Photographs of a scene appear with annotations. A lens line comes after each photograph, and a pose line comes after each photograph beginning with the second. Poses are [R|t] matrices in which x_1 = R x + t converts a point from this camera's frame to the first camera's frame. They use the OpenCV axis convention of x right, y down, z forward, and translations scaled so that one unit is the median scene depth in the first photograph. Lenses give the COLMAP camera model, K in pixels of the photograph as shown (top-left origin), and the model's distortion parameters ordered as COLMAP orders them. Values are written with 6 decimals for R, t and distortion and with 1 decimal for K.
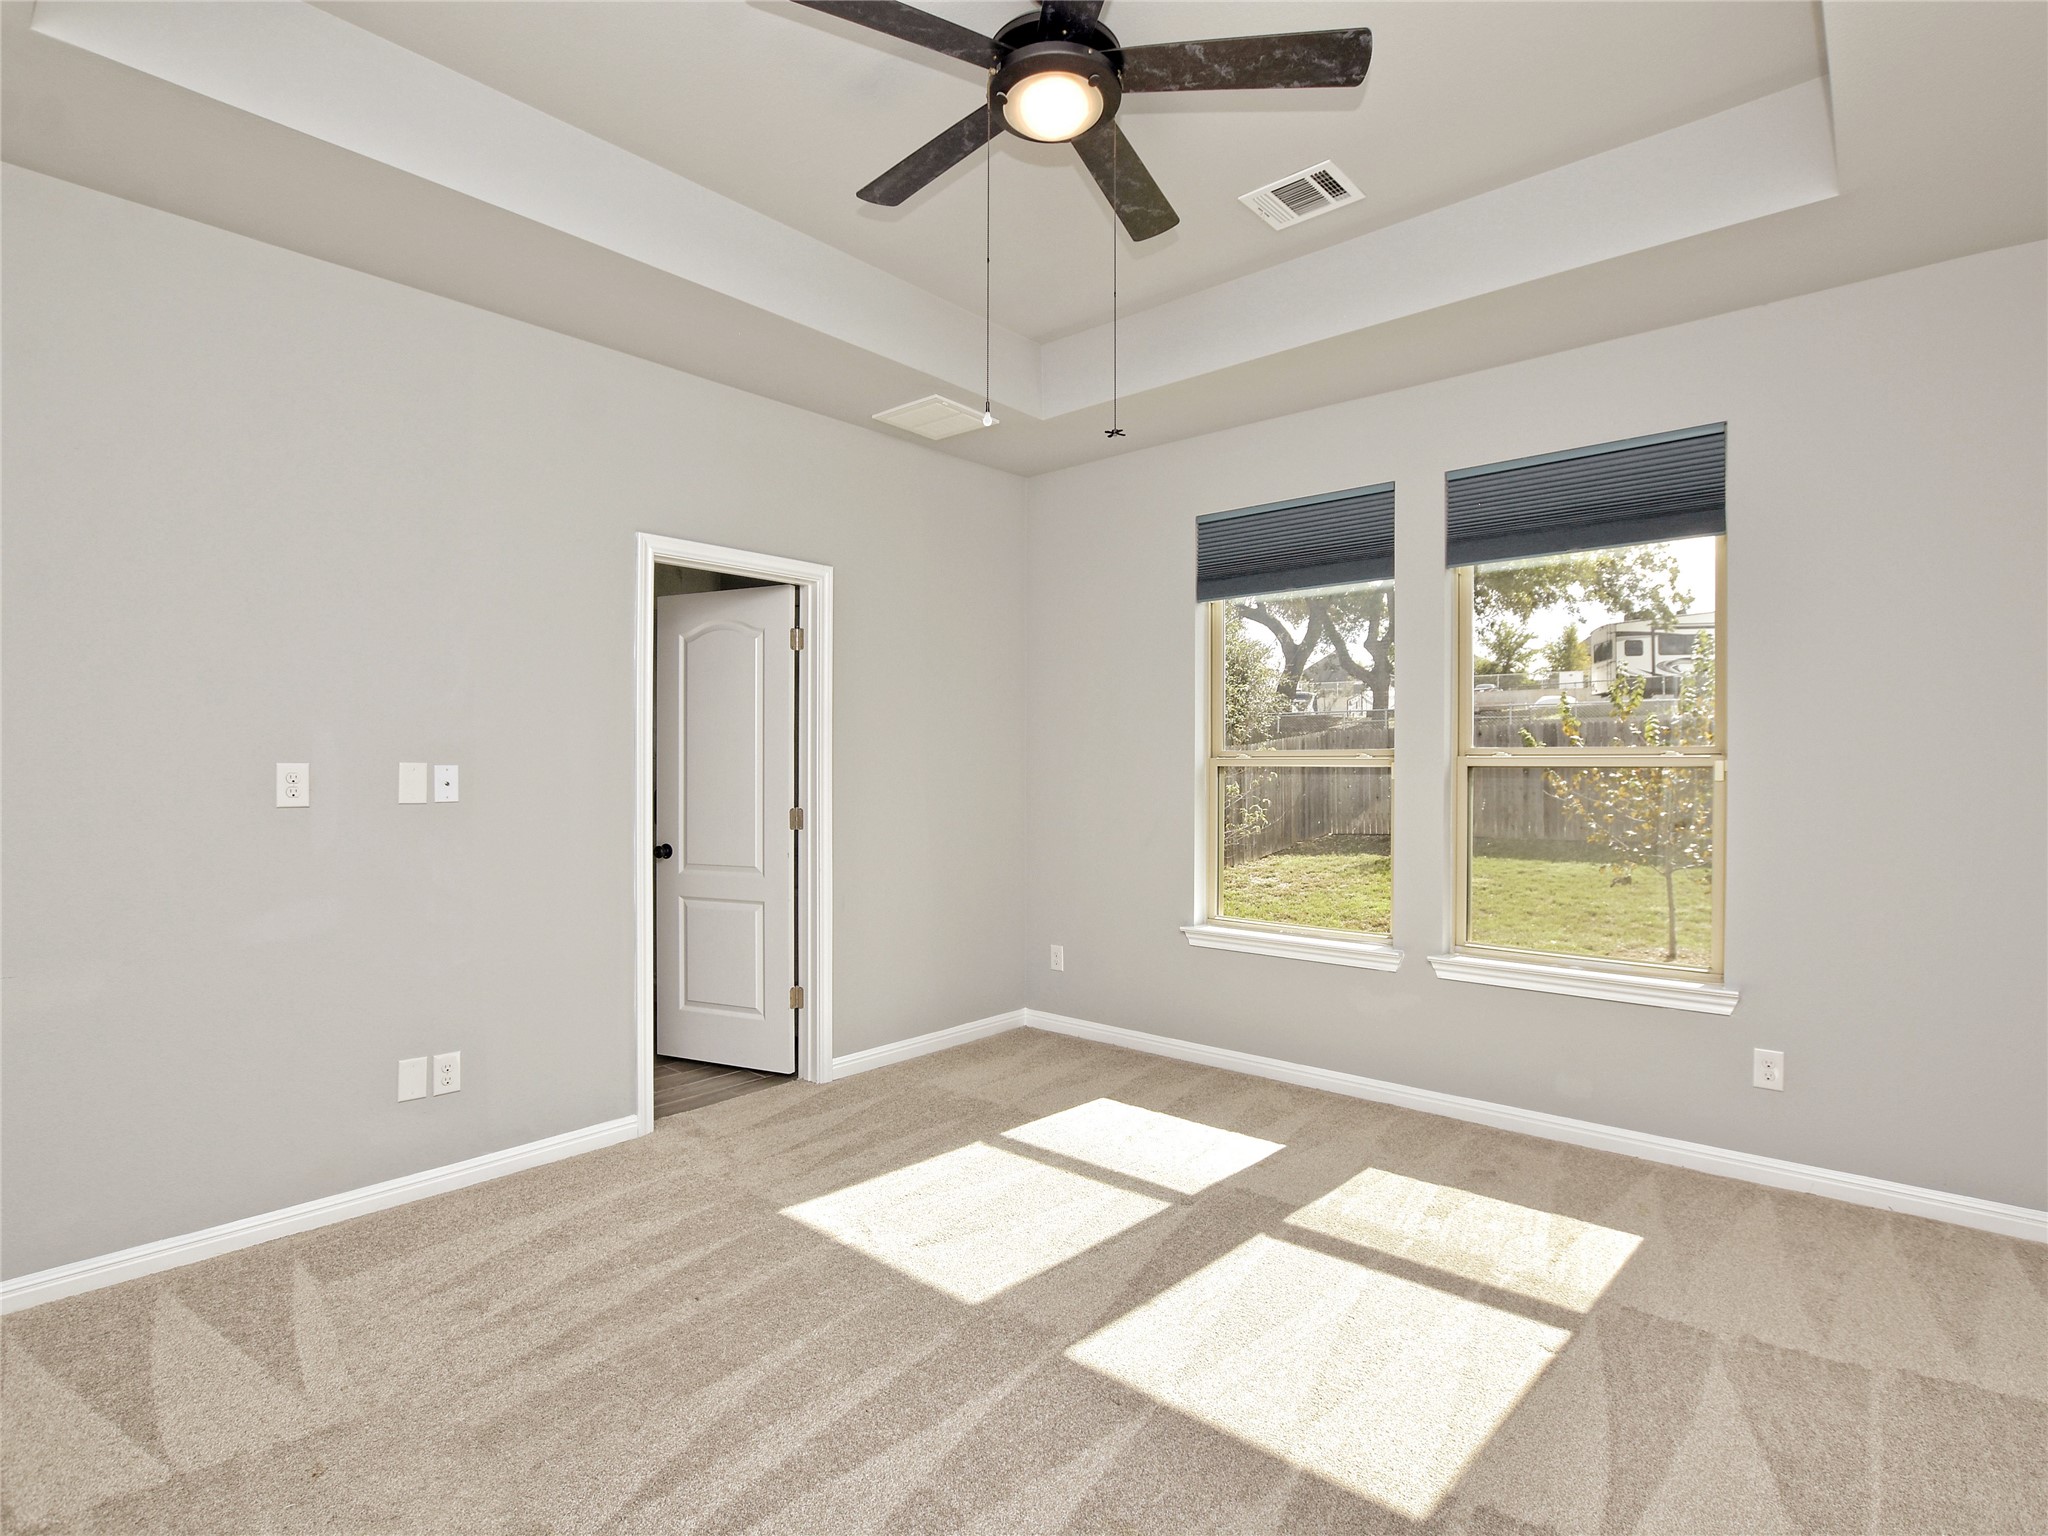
lens RADIAL K [[1015.6, 0, 1026.0], [0, 1015.6, 771.7], [0, 0, 1]] dist [-0.037062, 0.004577]
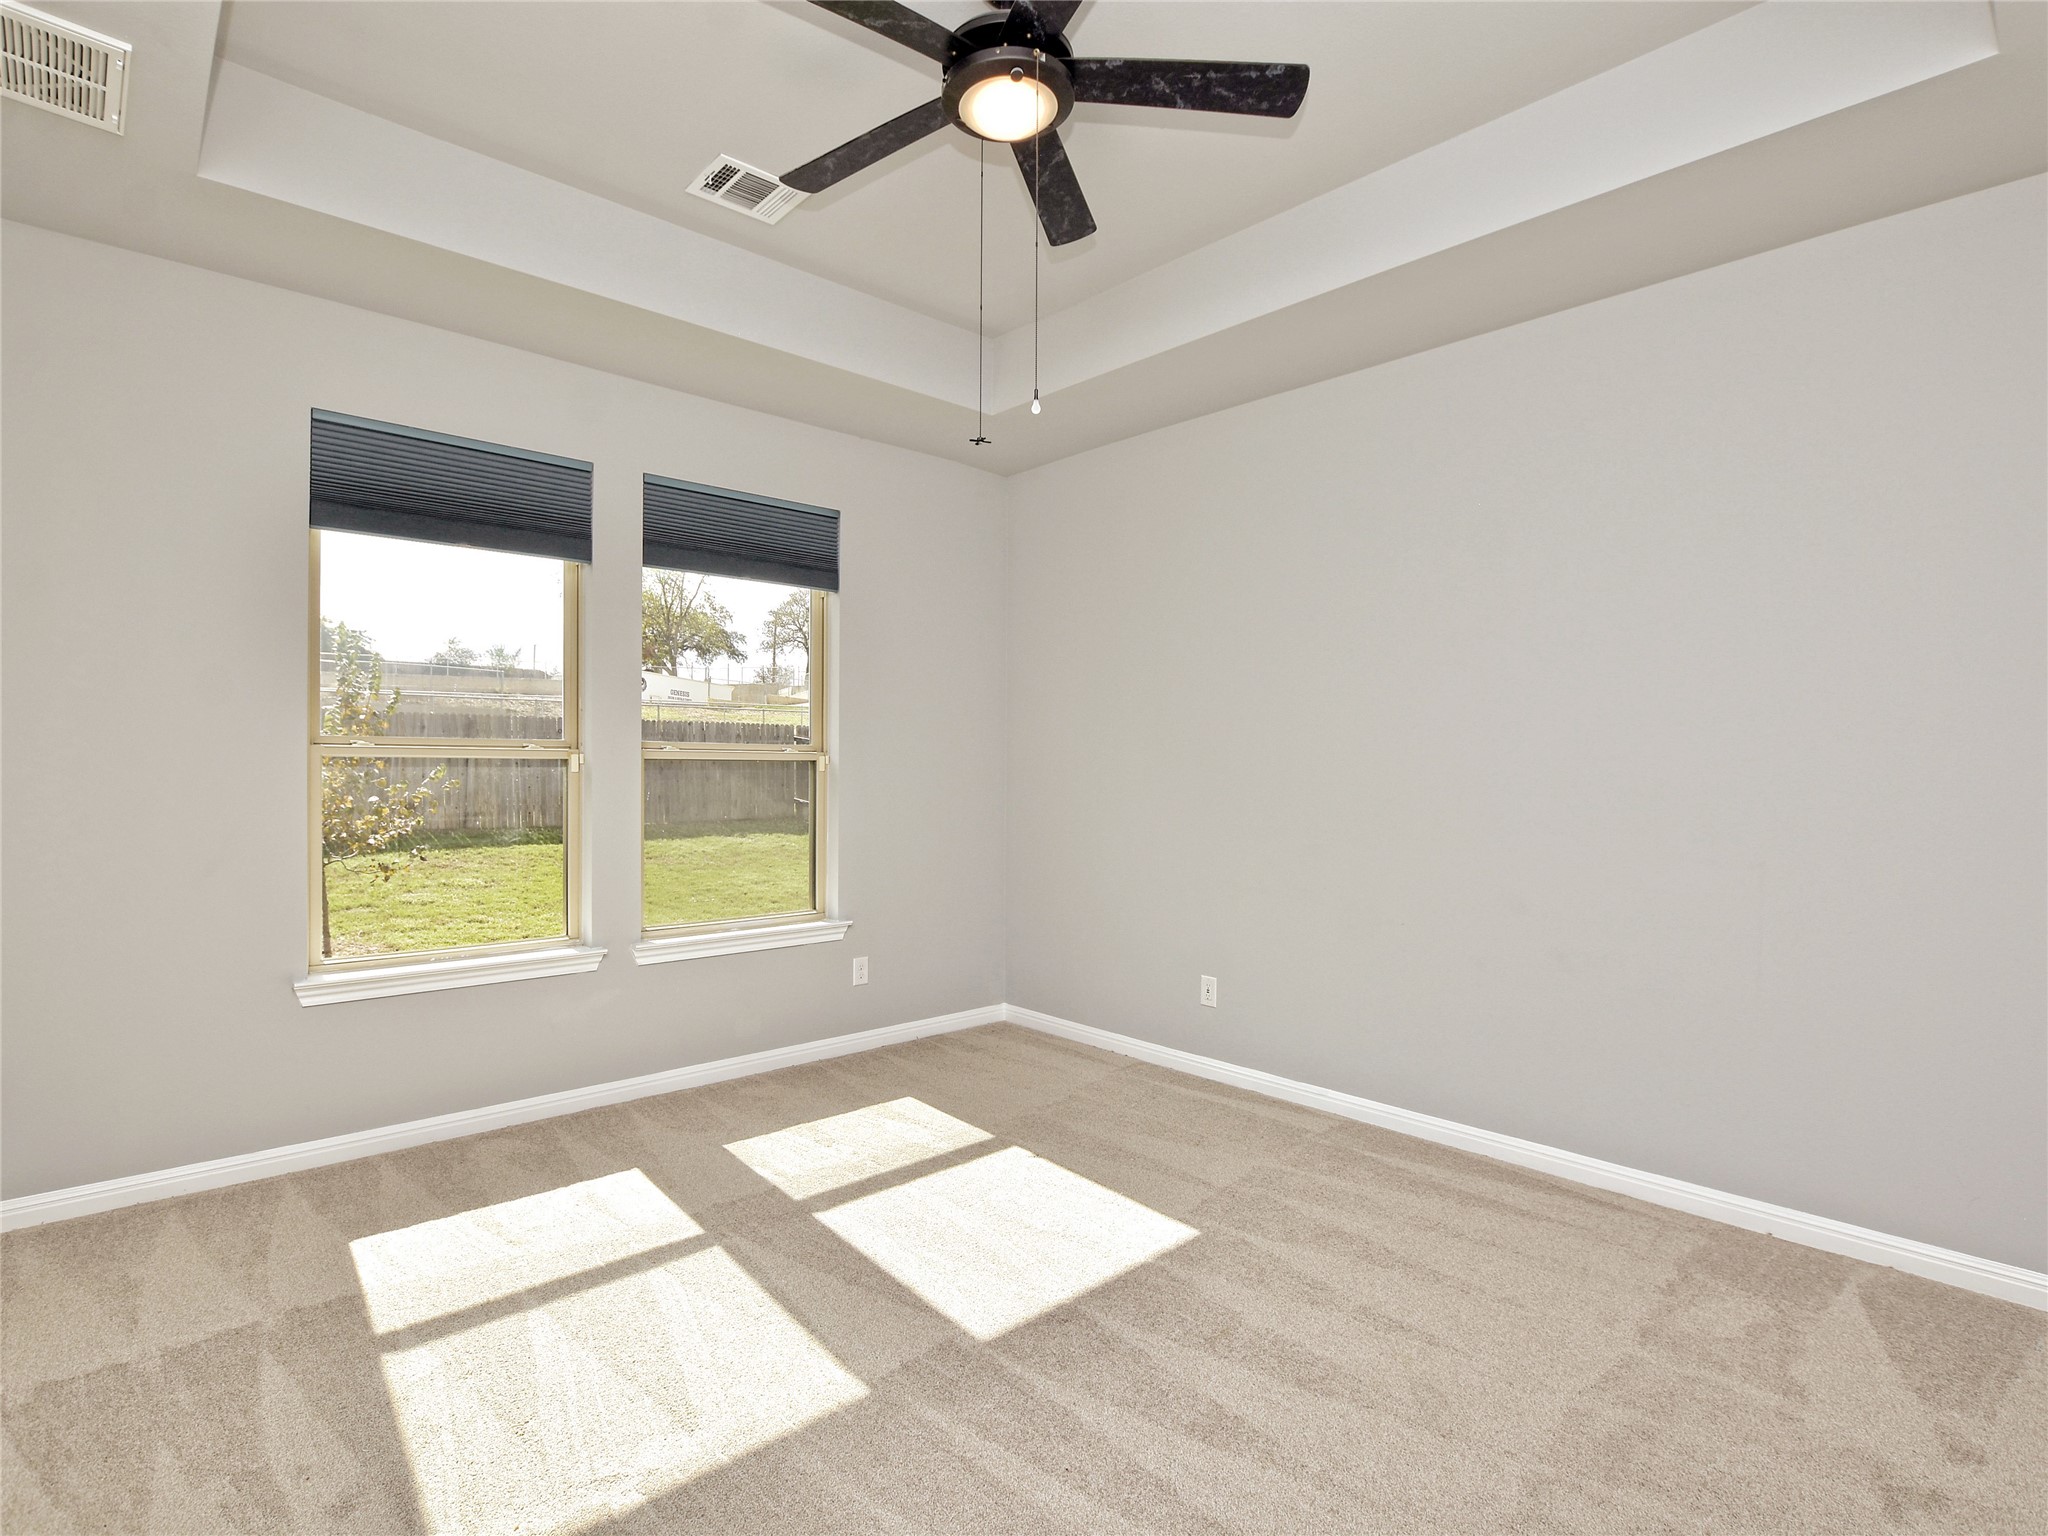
lens RADIAL K [[1015.6, 0, 1026.9], [0, 1015.6, 762.0], [0, 0, 1]] dist [-0.037062, 0.004577]
pose [[0.112494, 0.000033, 0.993652, -0.621194], [-0.001480, 0.999999, 0.000134, -0.002781], [-0.993651, -0.001486, 0.112493, 0.543045]]
